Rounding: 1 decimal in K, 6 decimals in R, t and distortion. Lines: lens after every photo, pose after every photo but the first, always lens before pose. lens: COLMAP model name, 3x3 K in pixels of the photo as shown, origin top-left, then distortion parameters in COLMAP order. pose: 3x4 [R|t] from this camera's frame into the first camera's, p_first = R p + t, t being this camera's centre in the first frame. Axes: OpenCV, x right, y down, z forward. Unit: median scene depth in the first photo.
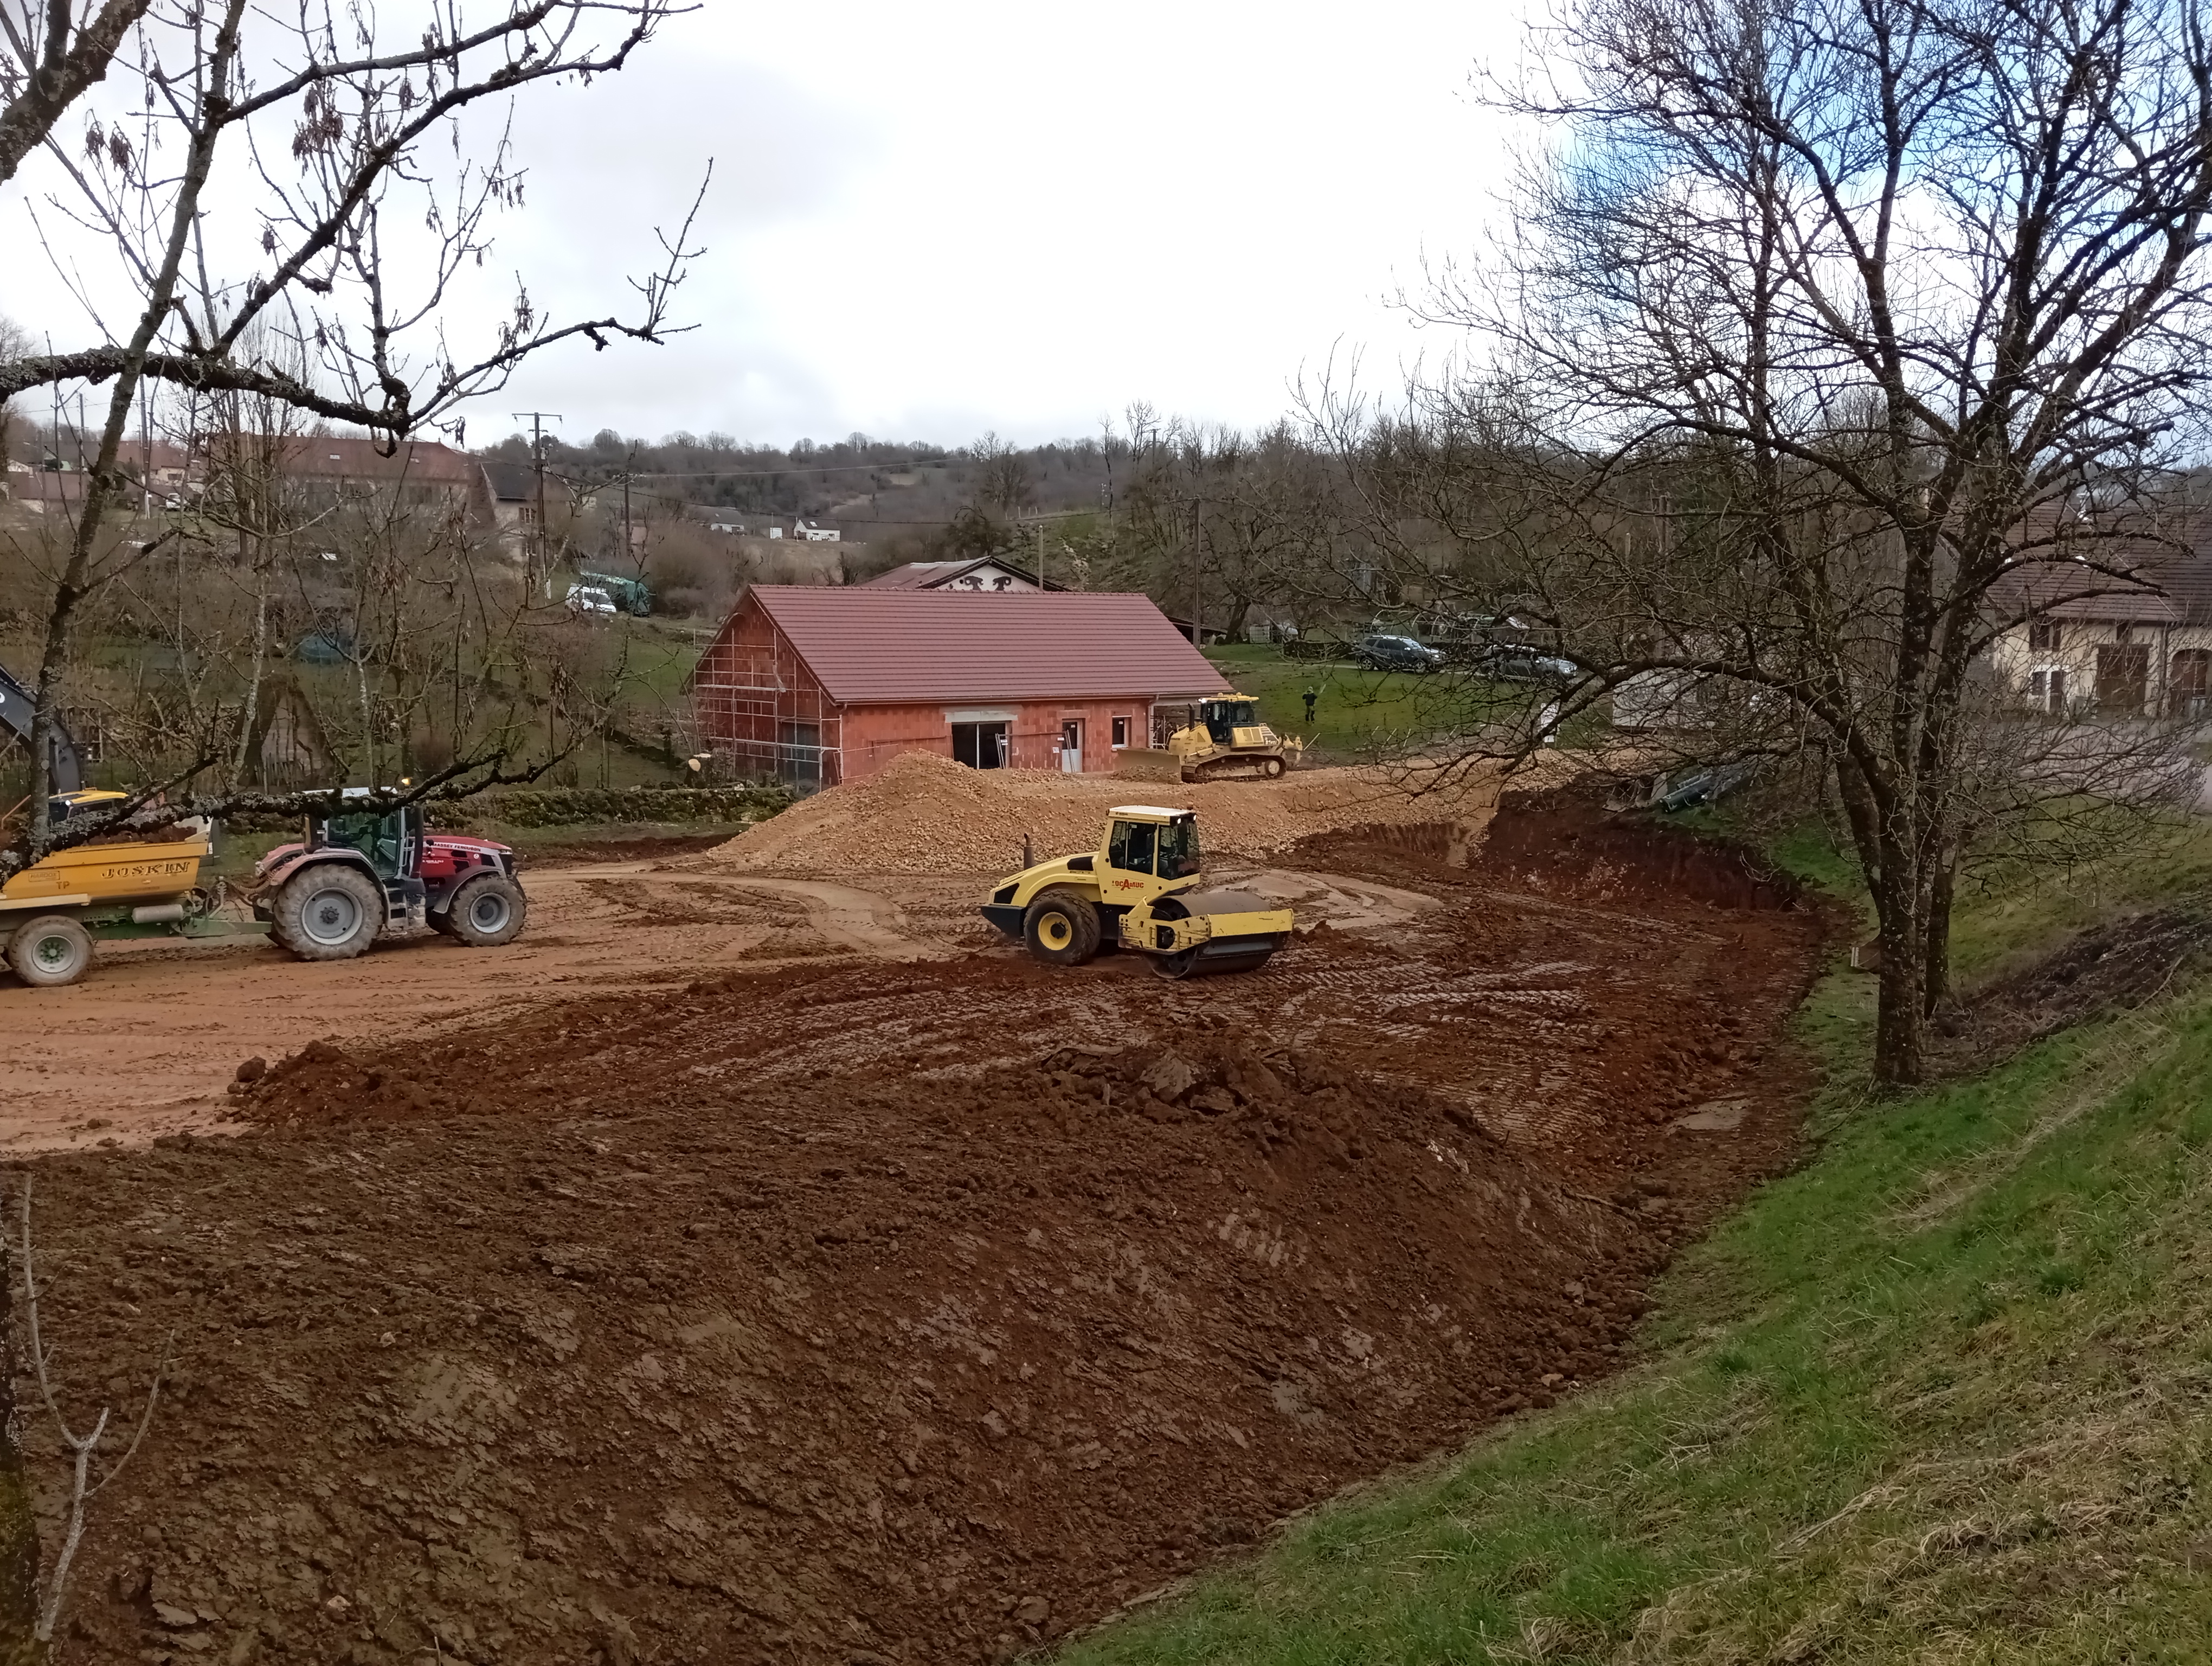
lens RADIAL K [[1873.5, 0, 1091.5], [0, 1873.5, 871.6], [0, 0, 1]] dist [0.063987, -0.086597]
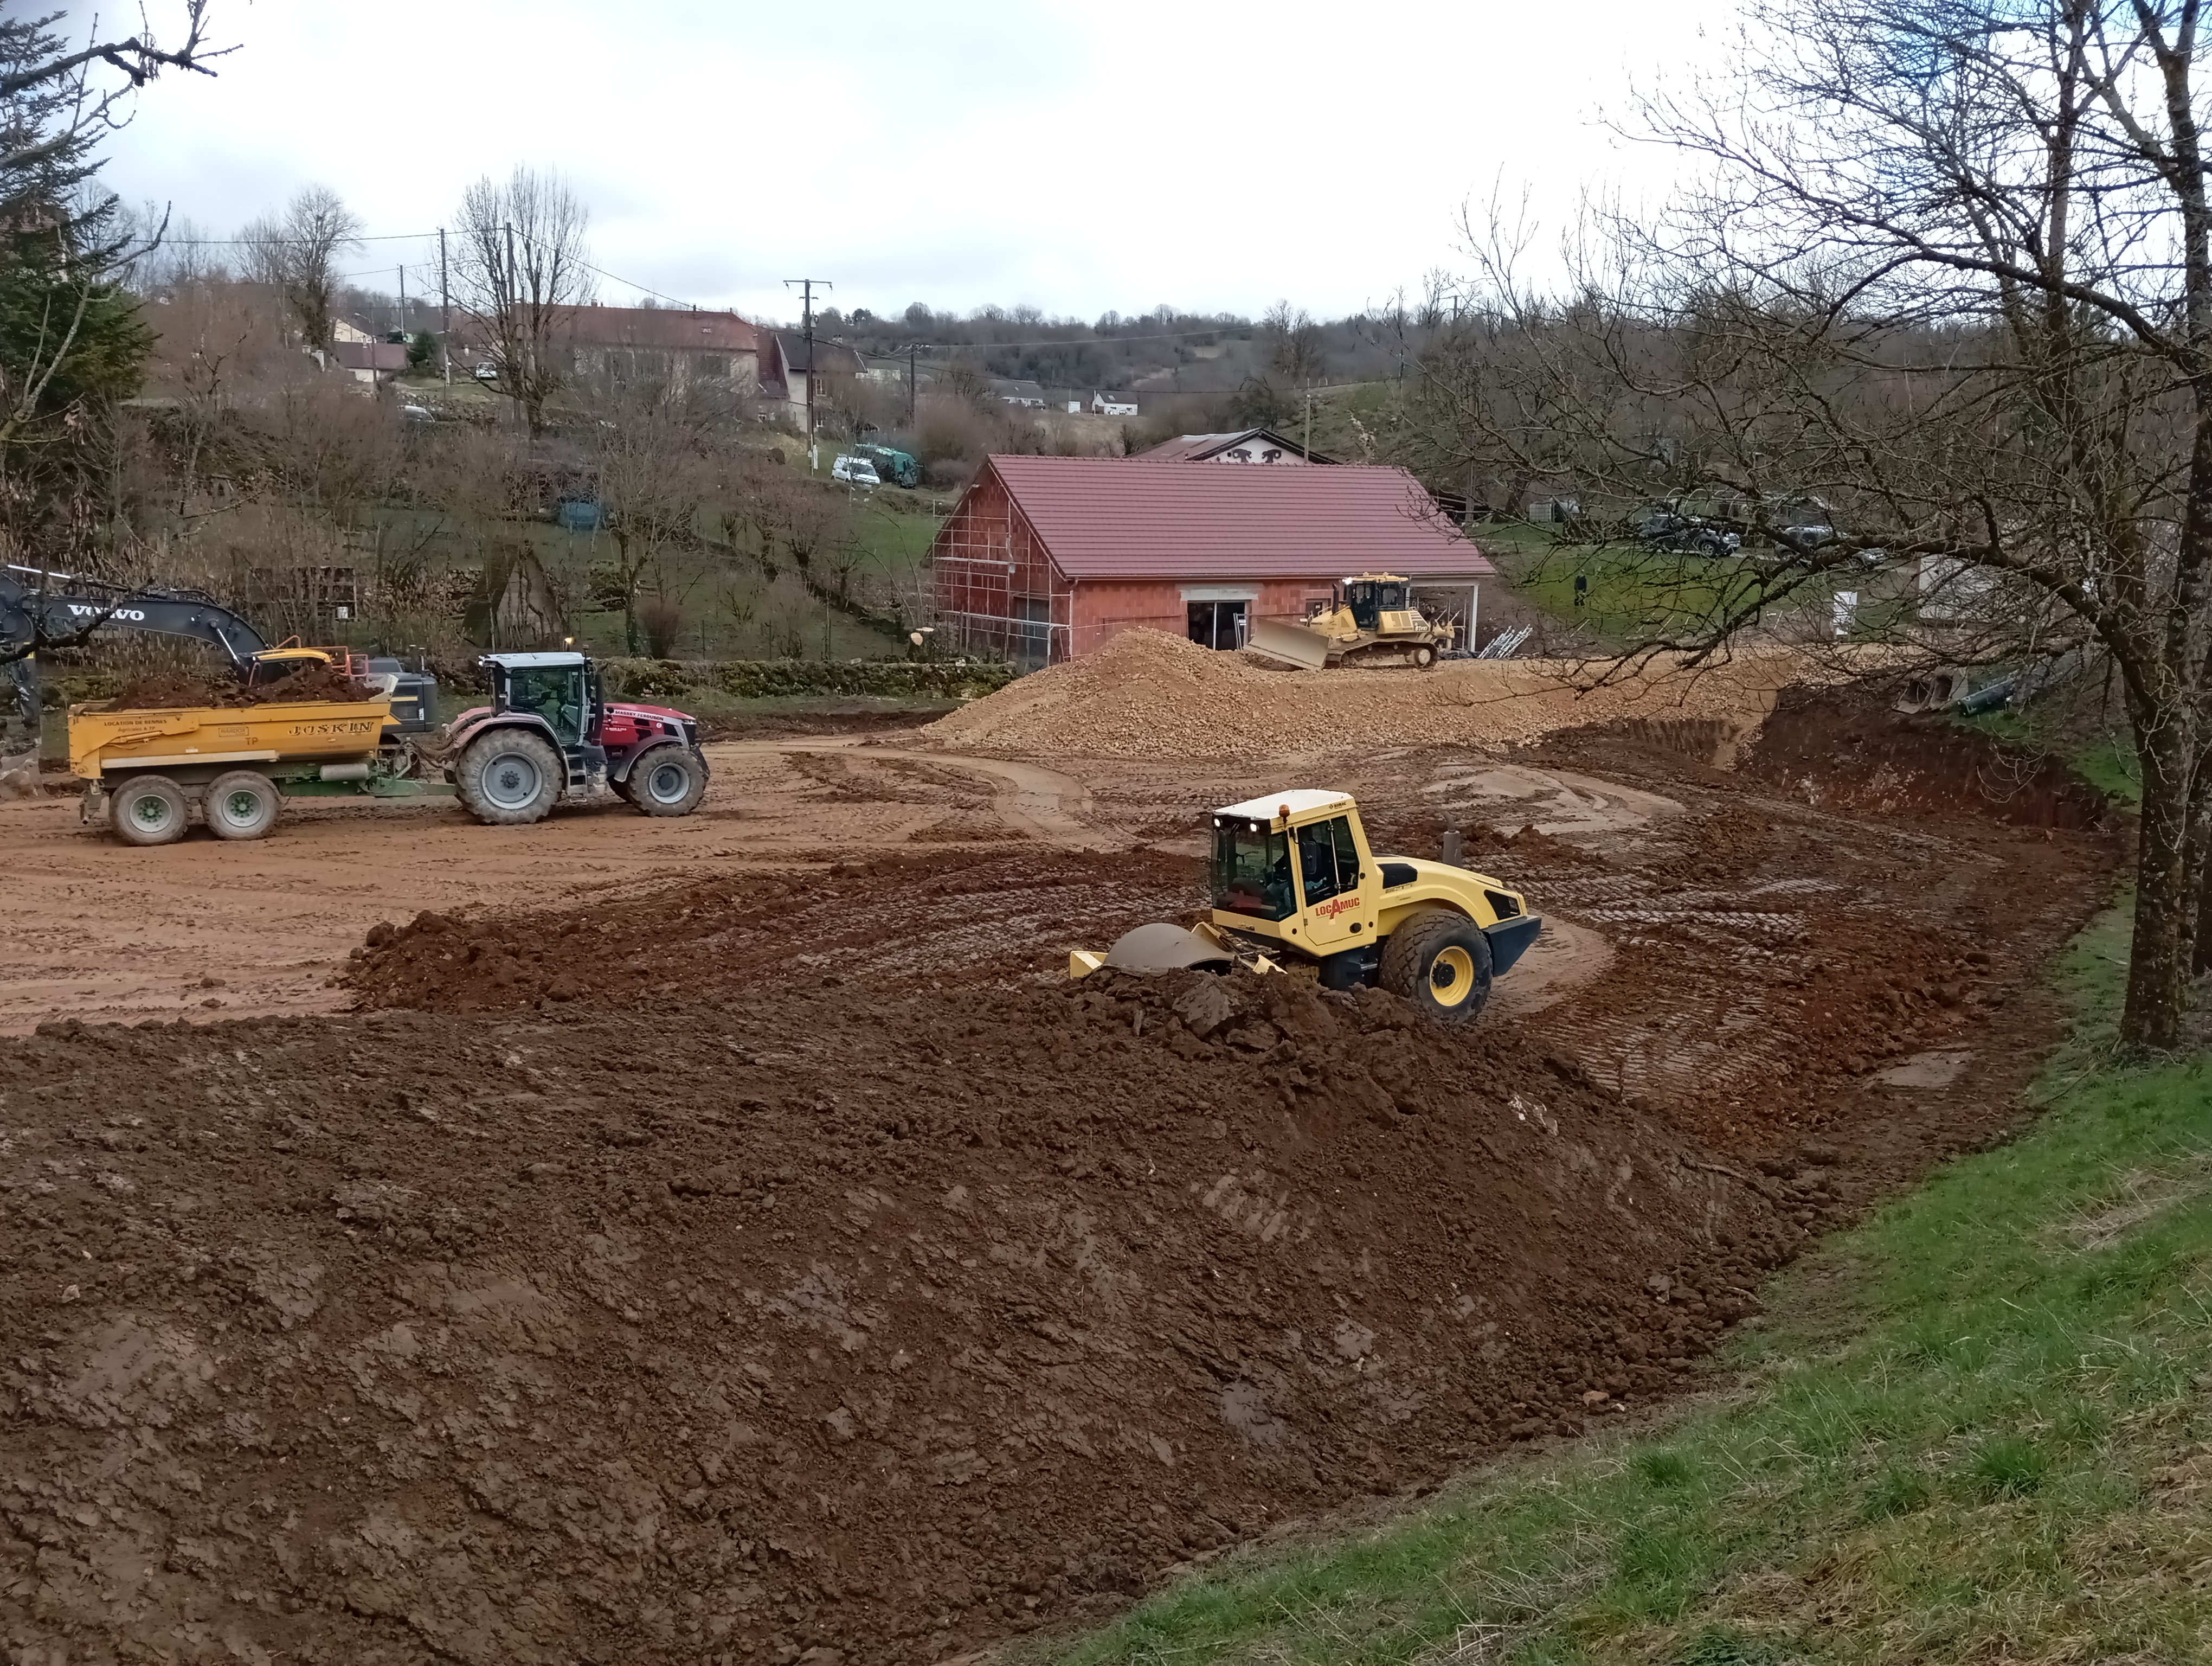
lens RADIAL K [[1873.5, 0, 1091.5], [0, 1873.5, 871.6], [0, 0, 1]] dist [0.063987, -0.086597]
pose [[0.987545, 0.042862, -0.151388, 0.086078], [-0.033210, 0.997285, 0.065726, -0.006824], [0.153794, -0.059879, 0.986287, 0.094701]]
